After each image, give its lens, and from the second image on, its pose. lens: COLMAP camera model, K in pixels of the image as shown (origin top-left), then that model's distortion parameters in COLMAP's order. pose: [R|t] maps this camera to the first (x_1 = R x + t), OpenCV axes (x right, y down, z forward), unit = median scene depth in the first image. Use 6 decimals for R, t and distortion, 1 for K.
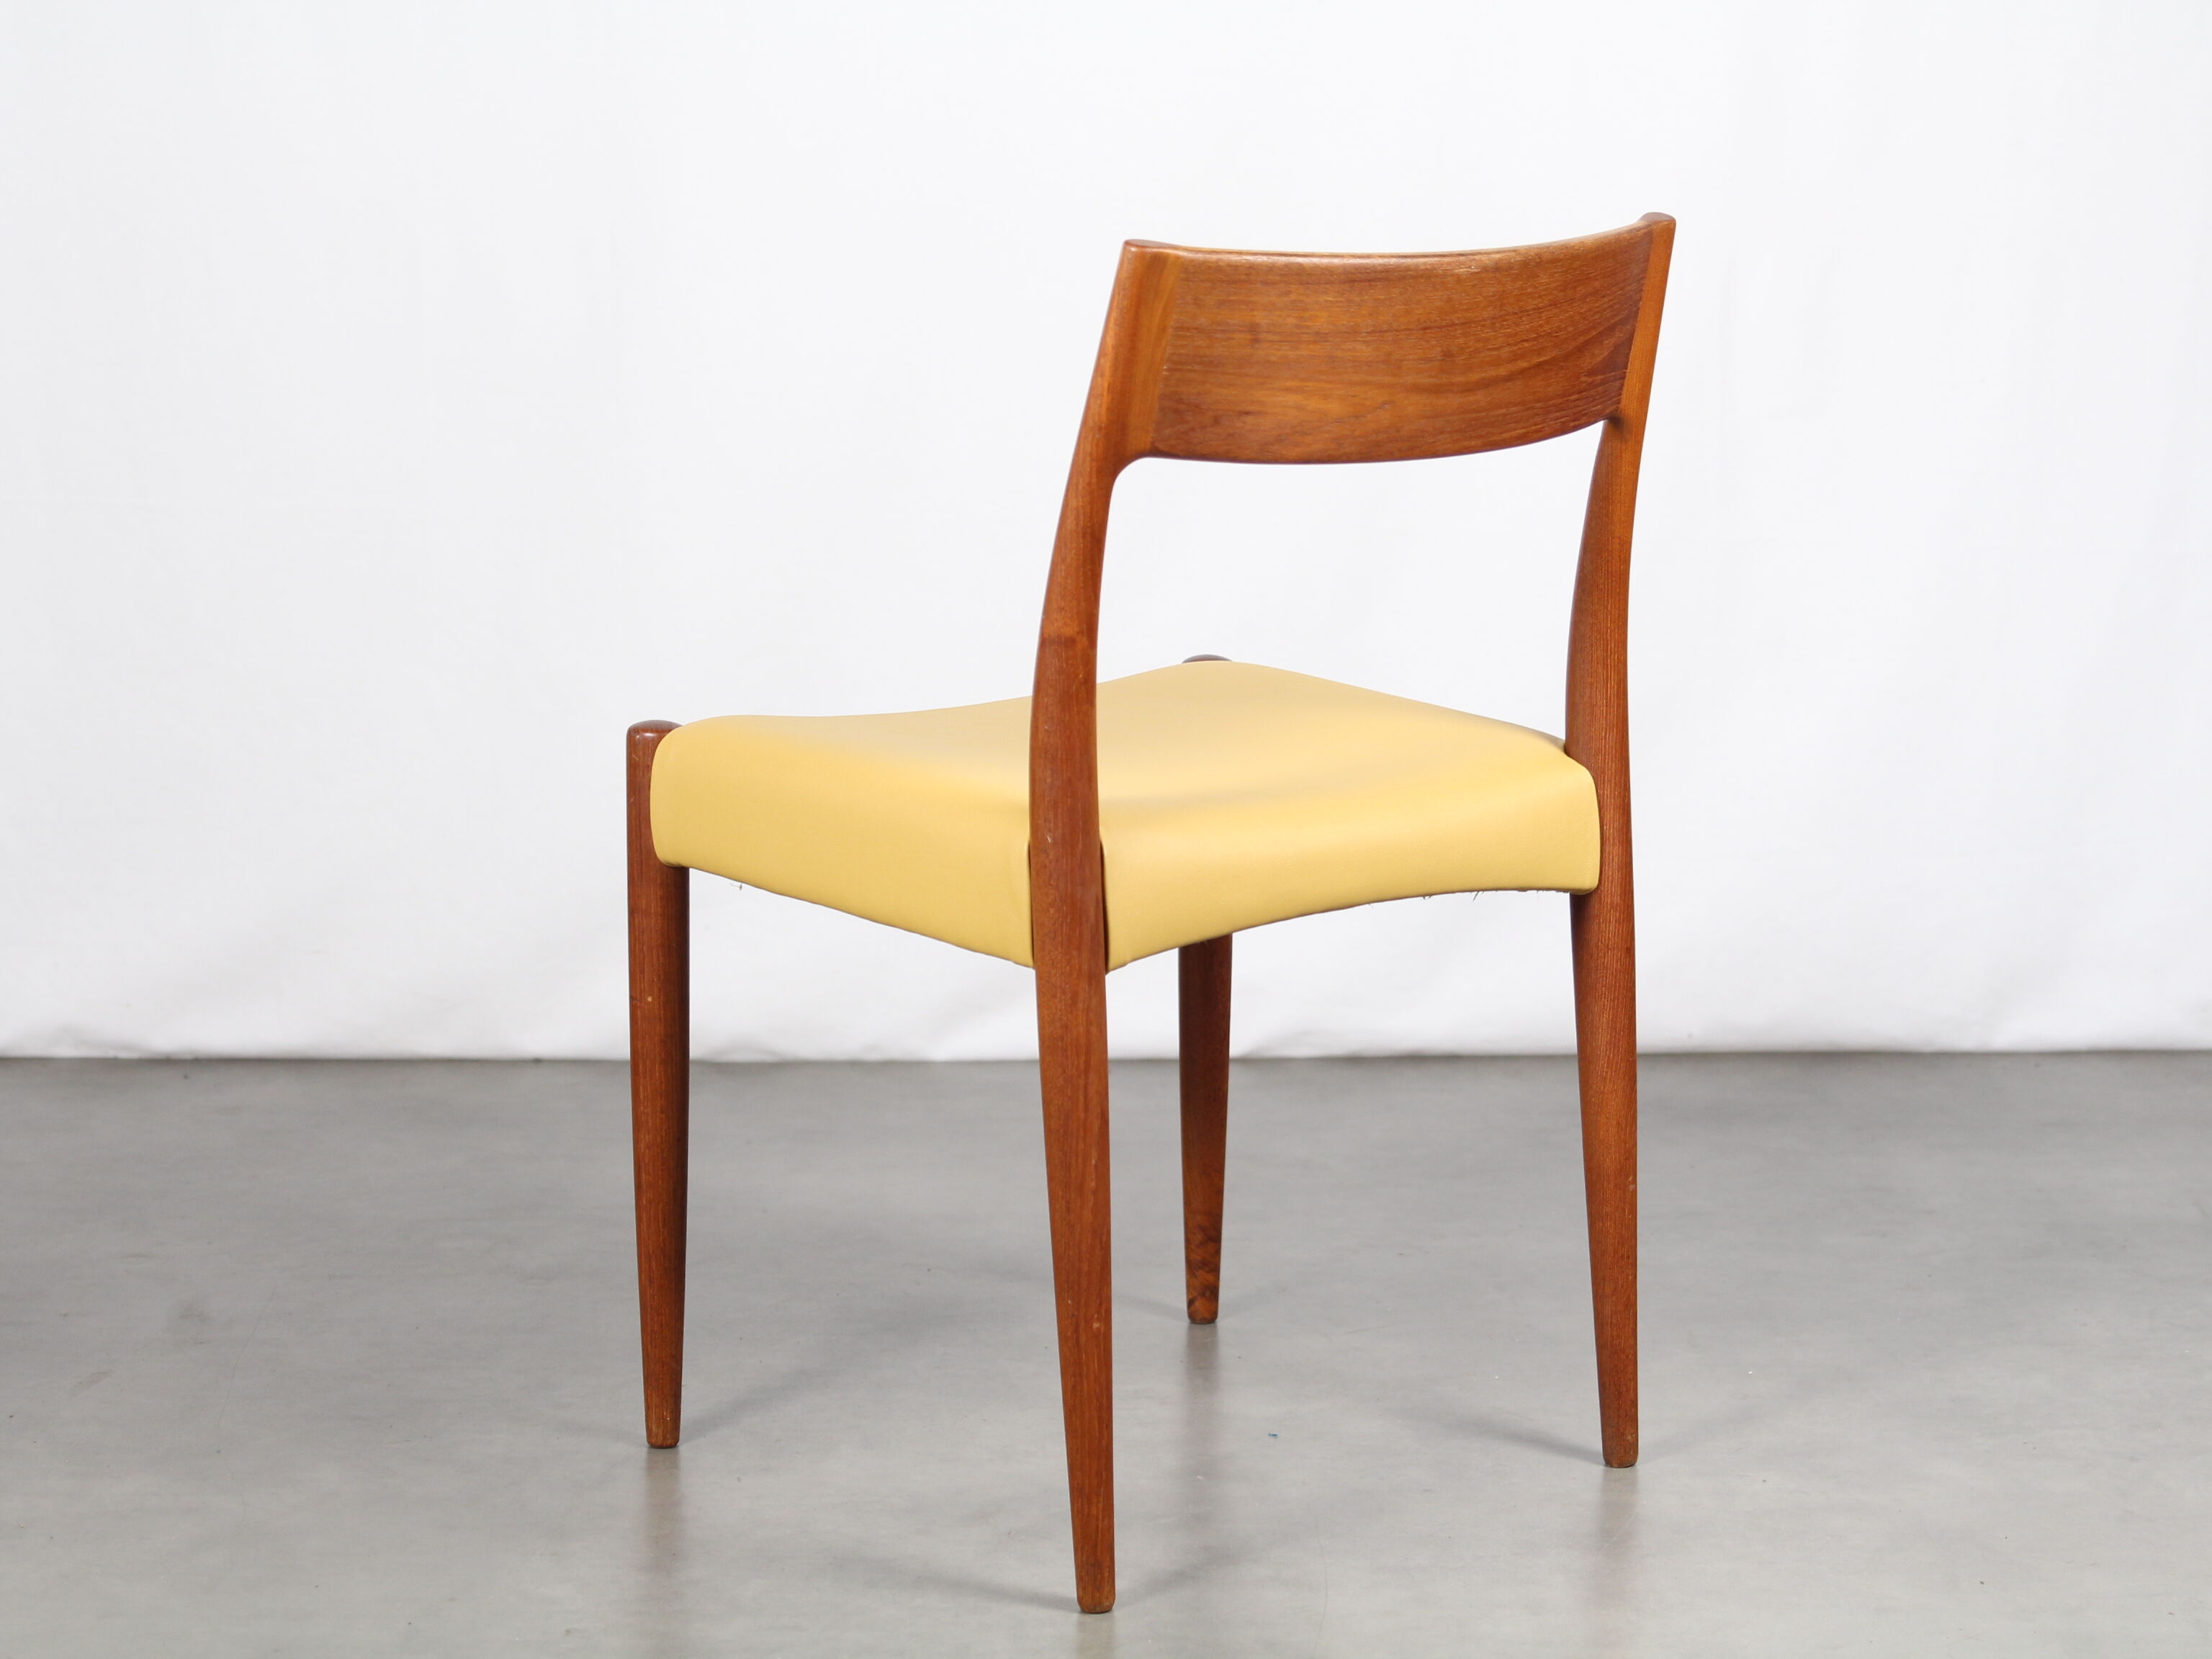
lens RADIAL K [[4466.4, 0, 1106.0], [0, 4466.4, 829.5], [0, 0, 1]] dist [0.012577, 0.275740]
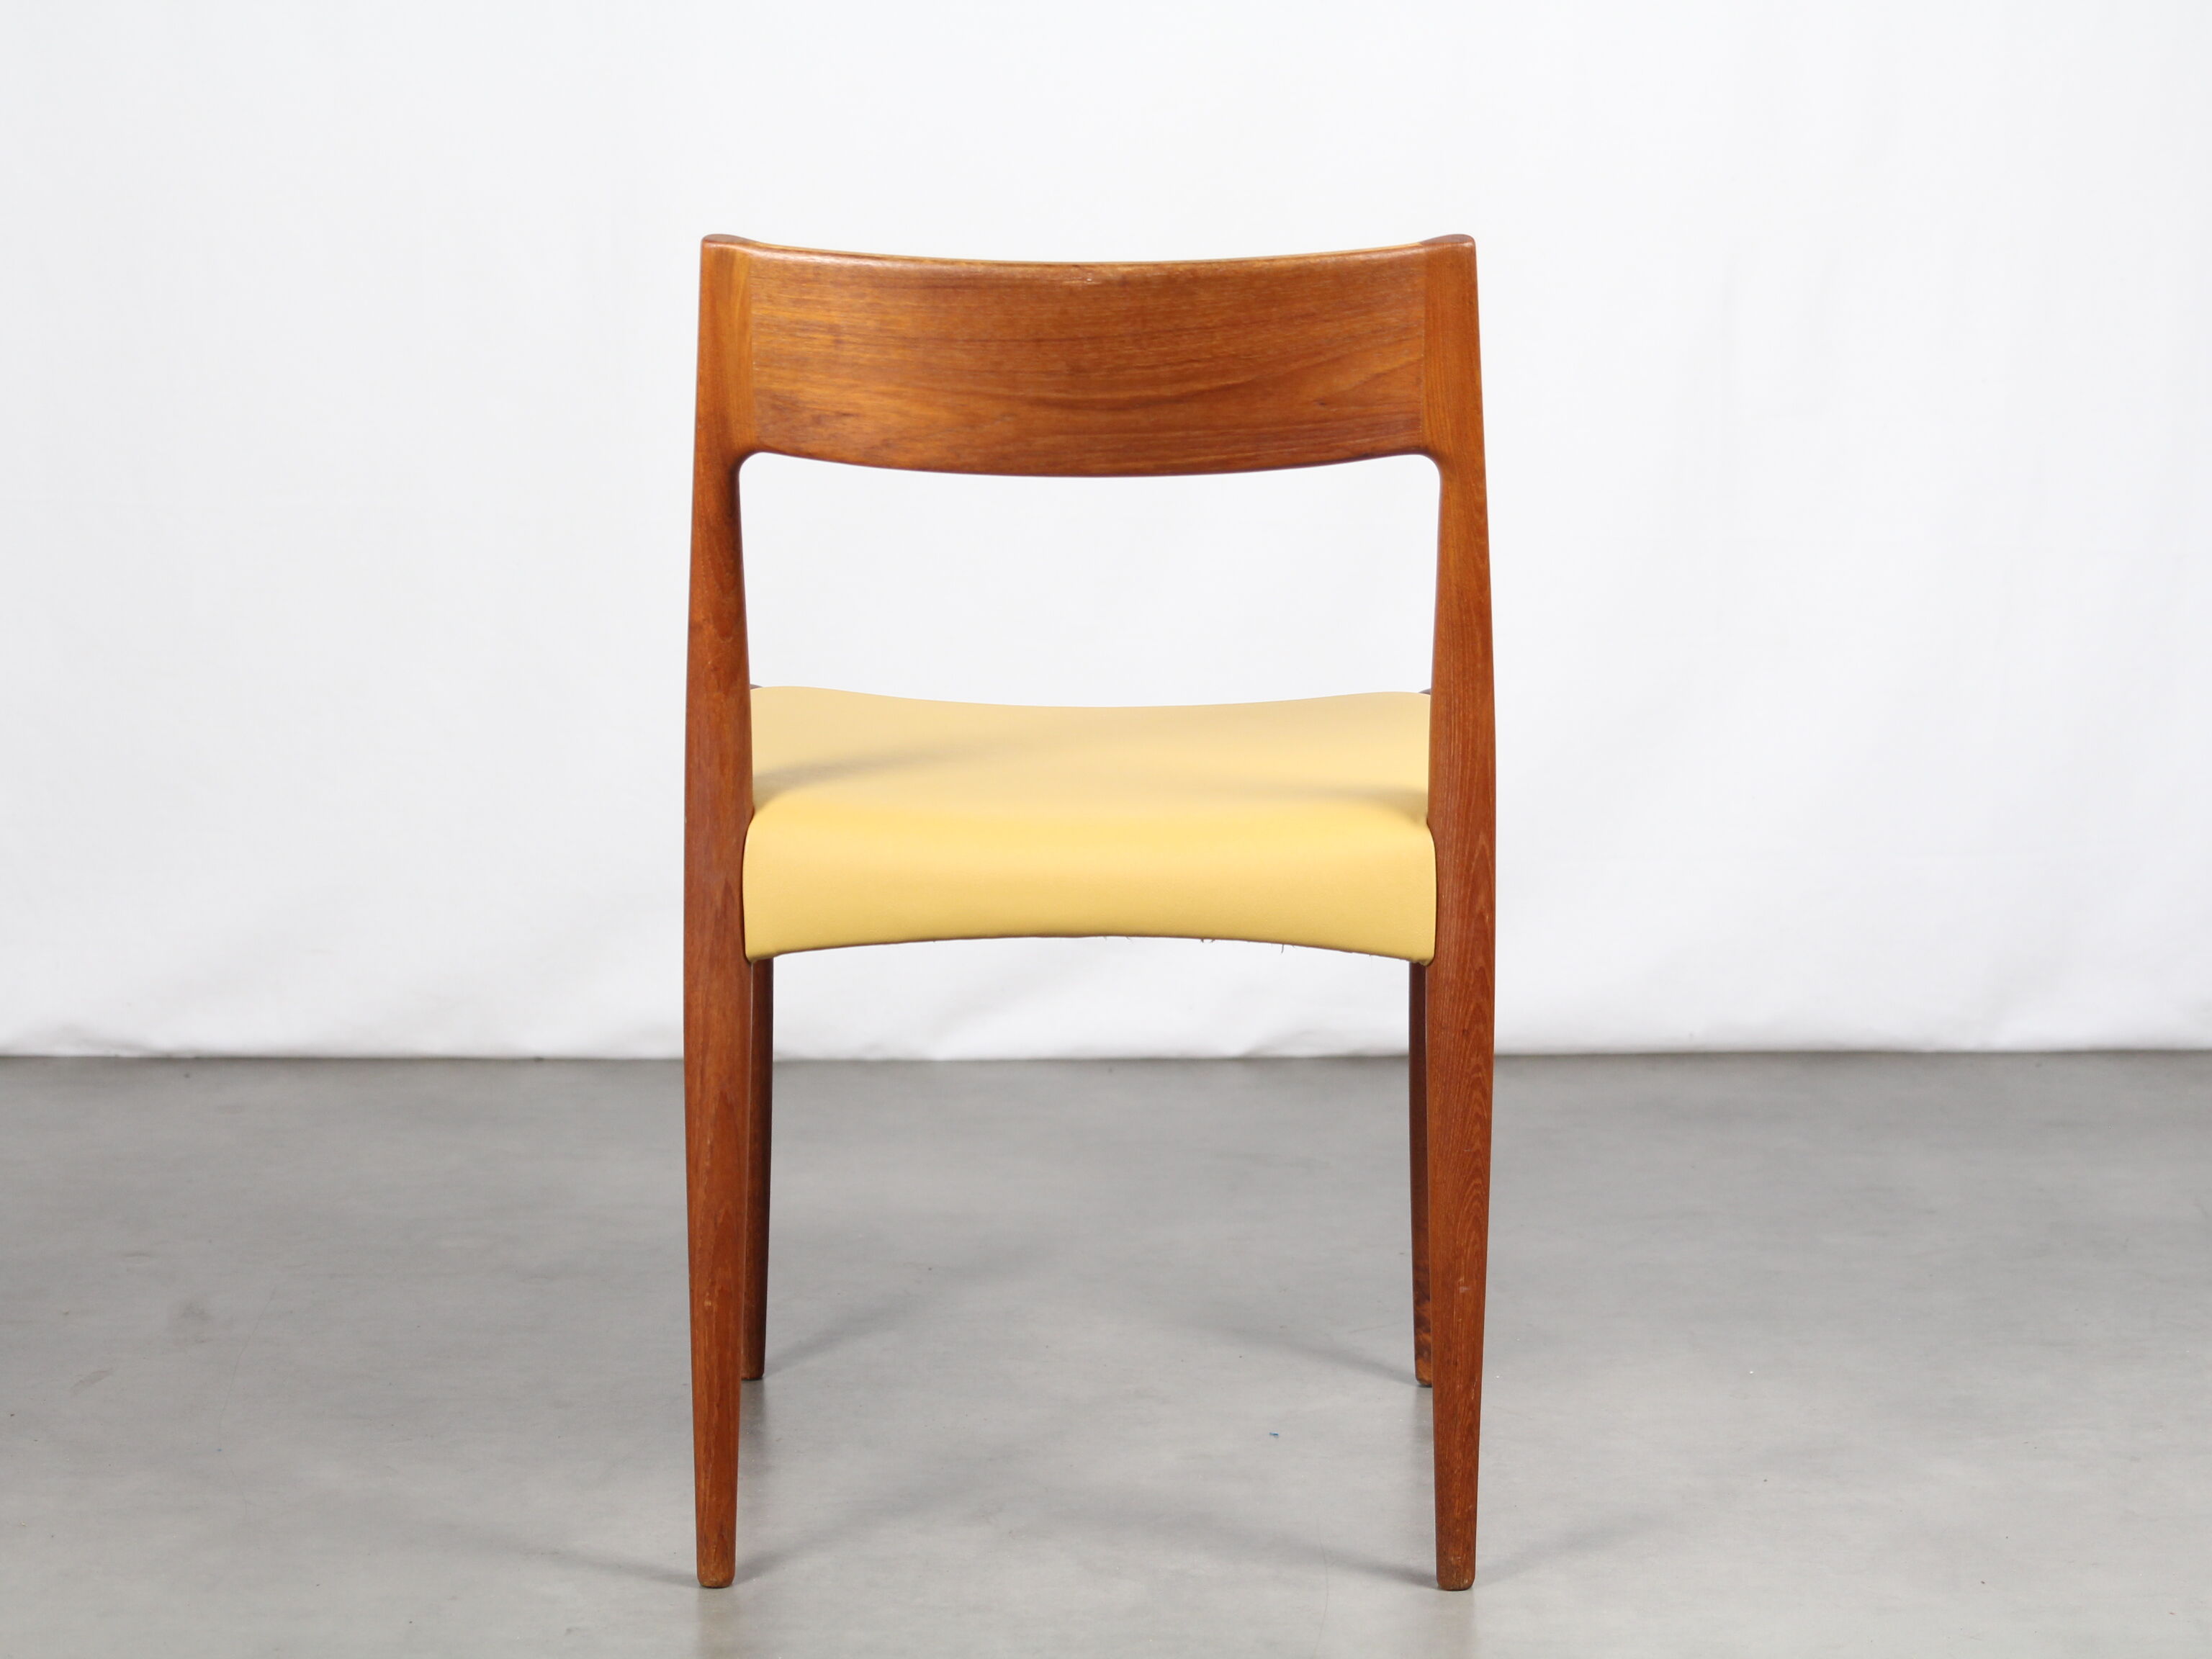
lens RADIAL K [[4466.4, 0, 1106.0], [0, 4466.4, 829.5], [0, 0, 1]] dist [0.012577, 0.275740]
pose [[0.806640, 0.117121, -0.579323, 0.659343], [-0.116966, 0.992417, 0.037774, -0.045712], [0.579354, 0.037291, 0.814222, 0.227464]]
